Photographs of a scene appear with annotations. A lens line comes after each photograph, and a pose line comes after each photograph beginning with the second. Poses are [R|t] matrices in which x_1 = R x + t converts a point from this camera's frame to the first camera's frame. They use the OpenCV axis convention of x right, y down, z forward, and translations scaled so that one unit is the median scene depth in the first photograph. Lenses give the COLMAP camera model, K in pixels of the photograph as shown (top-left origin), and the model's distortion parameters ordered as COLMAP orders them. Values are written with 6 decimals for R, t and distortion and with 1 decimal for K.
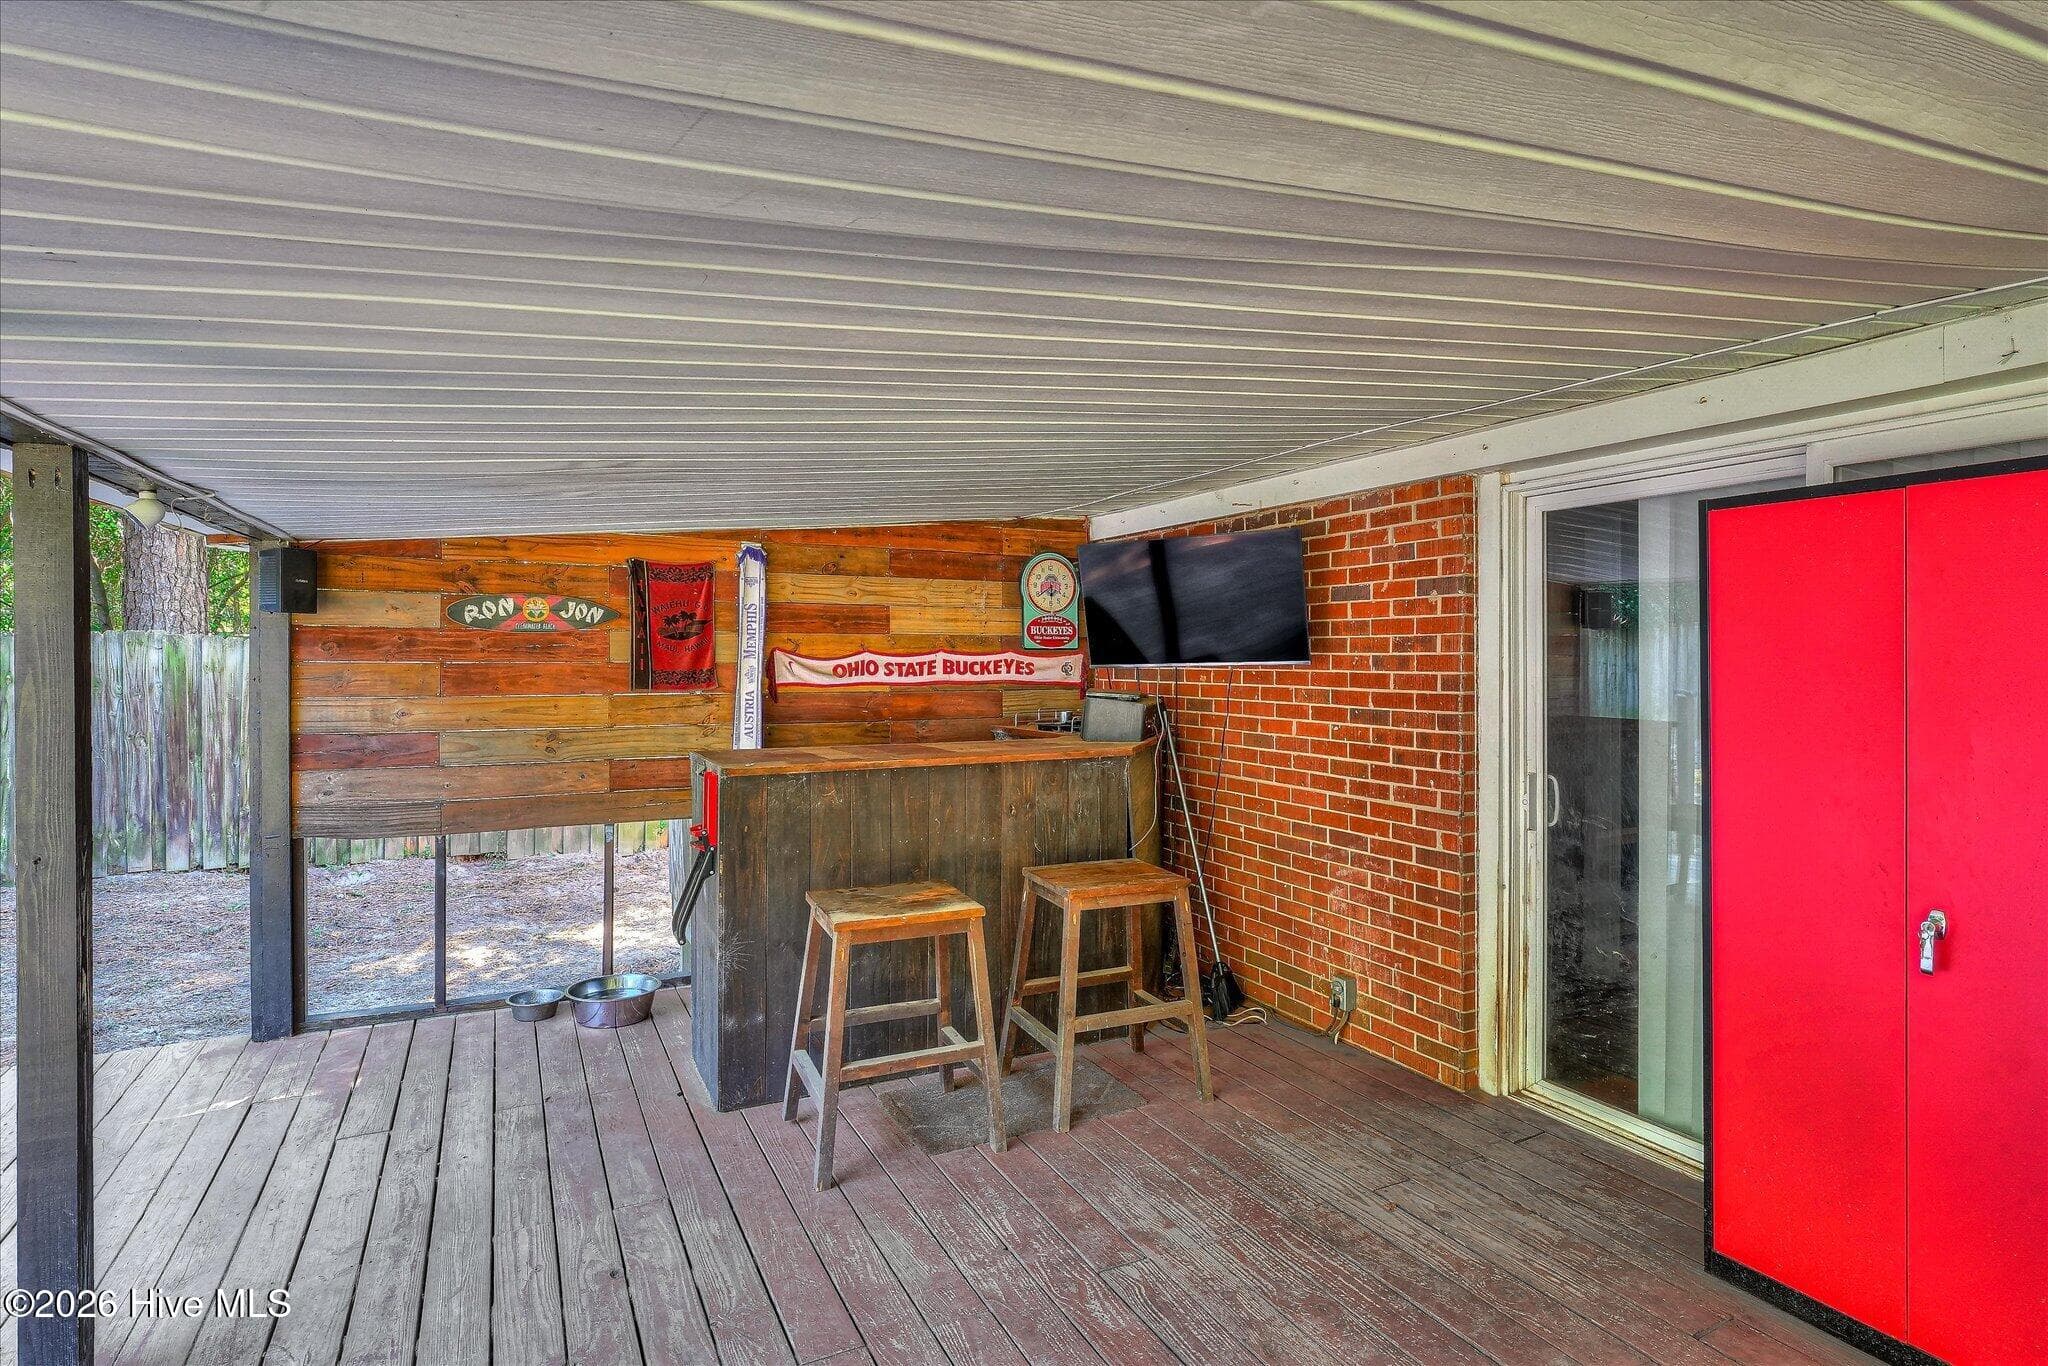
lens RADIAL K [[1139.9, 0, 966.0], [0, 1139.9, 660.6], [0, 0, 1]] dist [-0.007598, -0.000975]
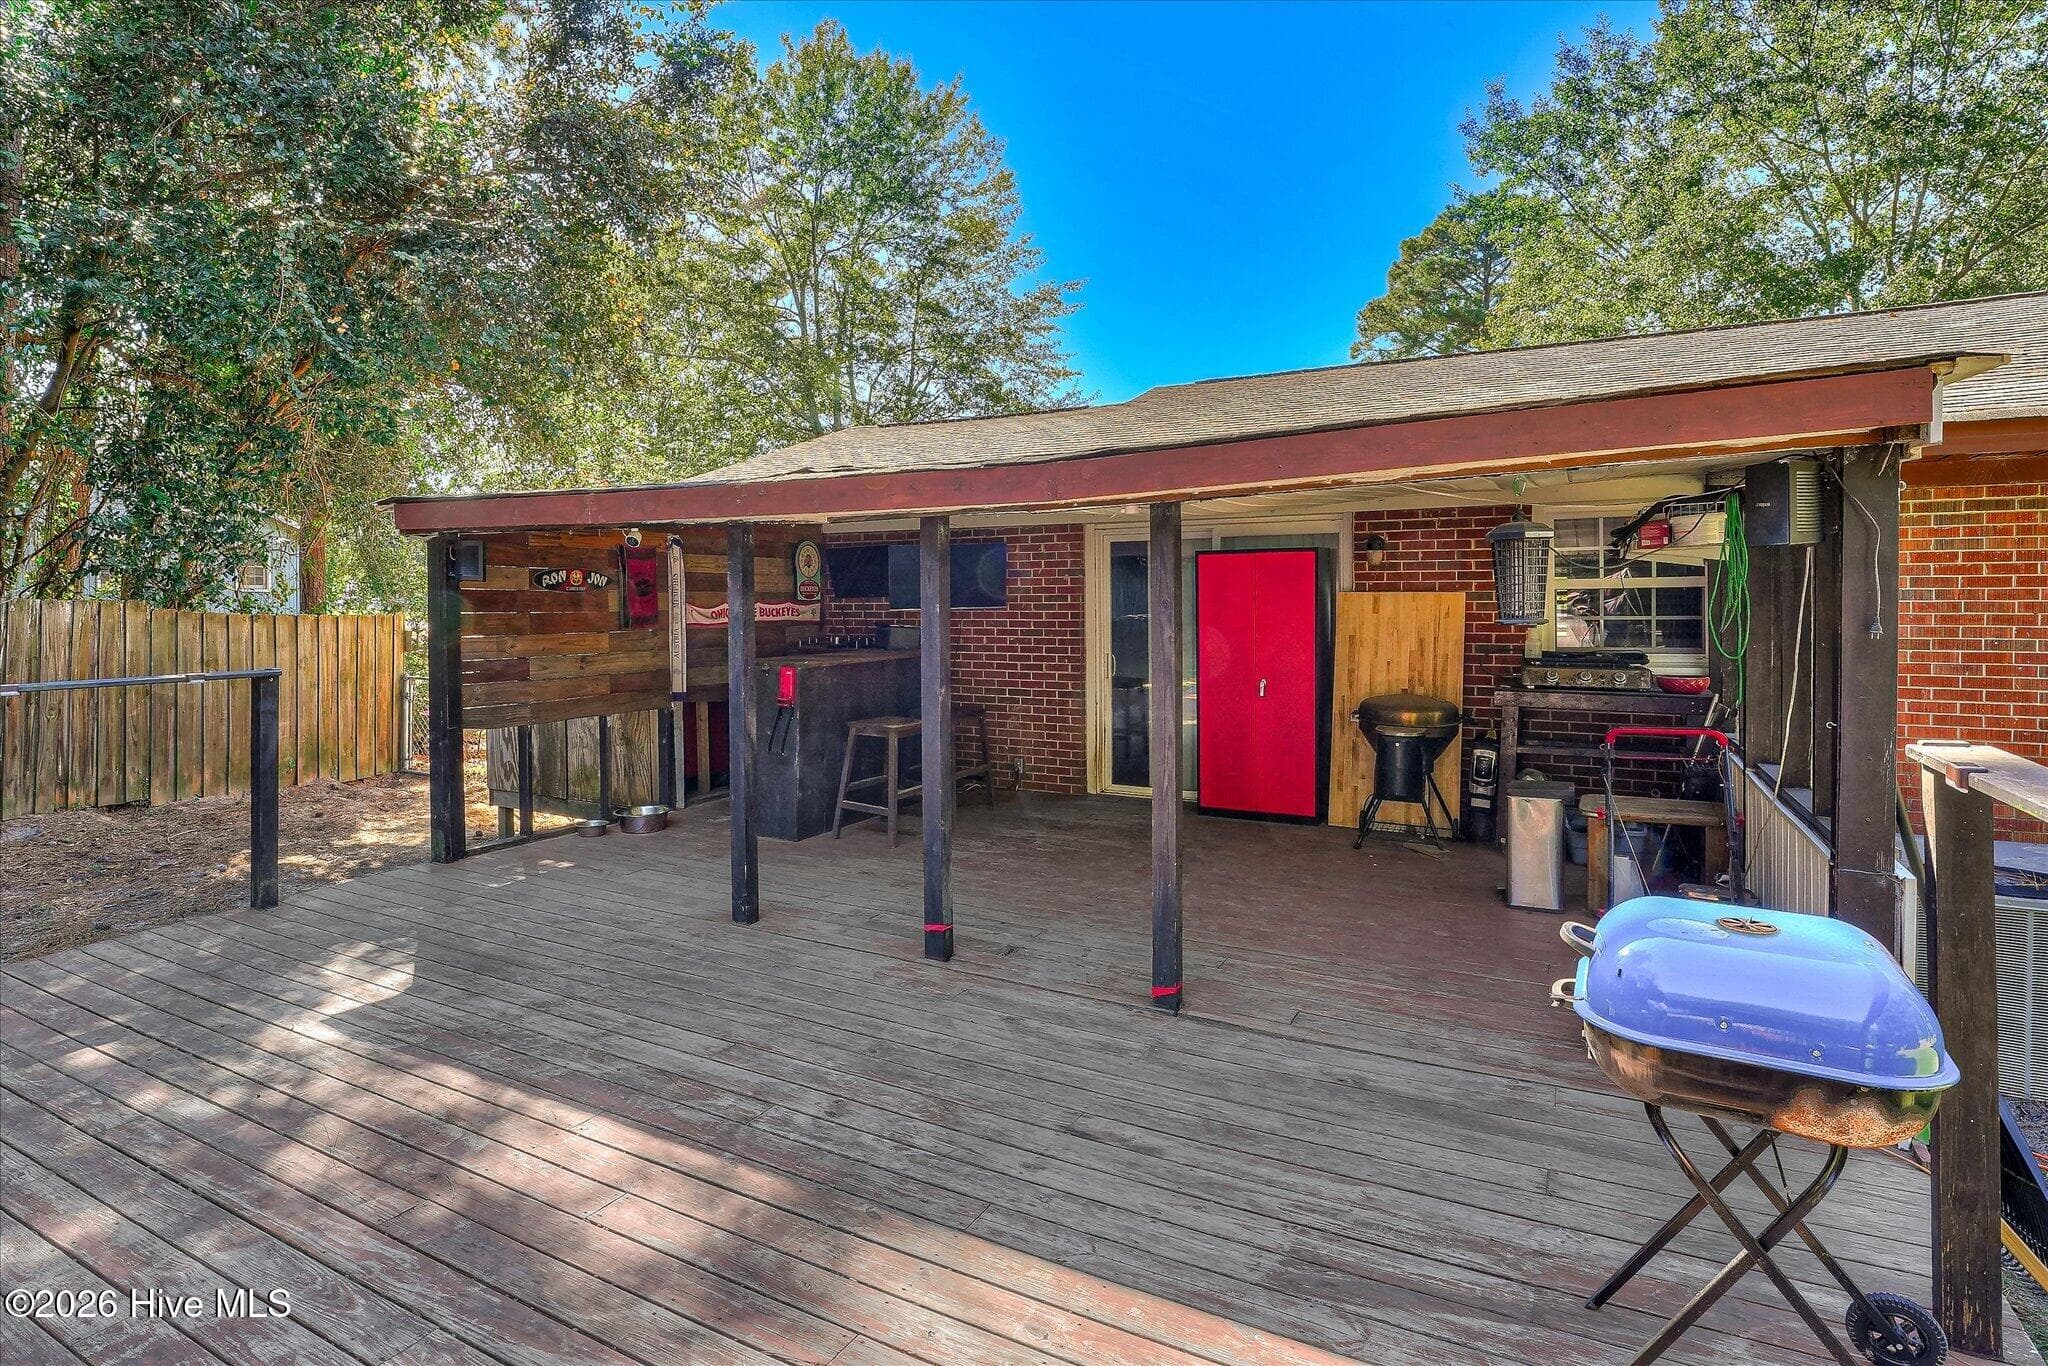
lens RADIAL K [[1155.3, 0, 1022.9], [0, 1155.3, 595.6], [0, 0, 1]] dist [-0.018889, 0.000873]
pose [[0.798420, -0.004173, 0.602086, -0.916974], [0.008200, 0.999959, -0.003943, -0.010597], [-0.602045, 0.008086, 0.798421, -0.679794]]
